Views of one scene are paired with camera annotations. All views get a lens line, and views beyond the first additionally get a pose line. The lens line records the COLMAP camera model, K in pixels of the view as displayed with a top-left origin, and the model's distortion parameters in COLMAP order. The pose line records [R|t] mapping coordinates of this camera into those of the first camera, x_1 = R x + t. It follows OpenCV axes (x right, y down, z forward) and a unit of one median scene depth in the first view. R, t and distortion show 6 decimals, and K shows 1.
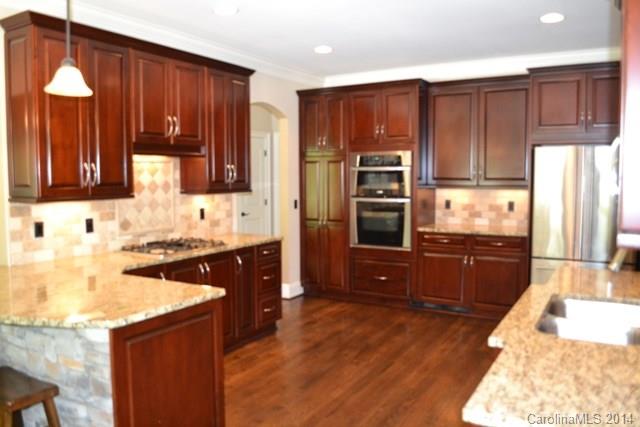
lens RADIAL K [[519.1, 0, 320.0], [0, 519.1, 213.5], [0, 0, 1]] dist [-0.100843, 0.002783]
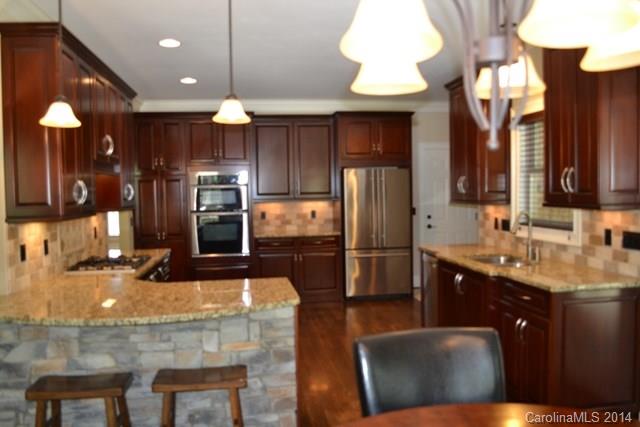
lens RADIAL K [[519.1, 0, 320.0], [0, 519.1, 213.5], [0, 0, 1]] dist [-0.100843, 0.002783]
pose [[0.779479, -0.039178, 0.625202, -0.454075], [0.062978, 0.997887, -0.015987, 0.006276], [-0.623255, 0.051835, 0.780299, -0.036934]]
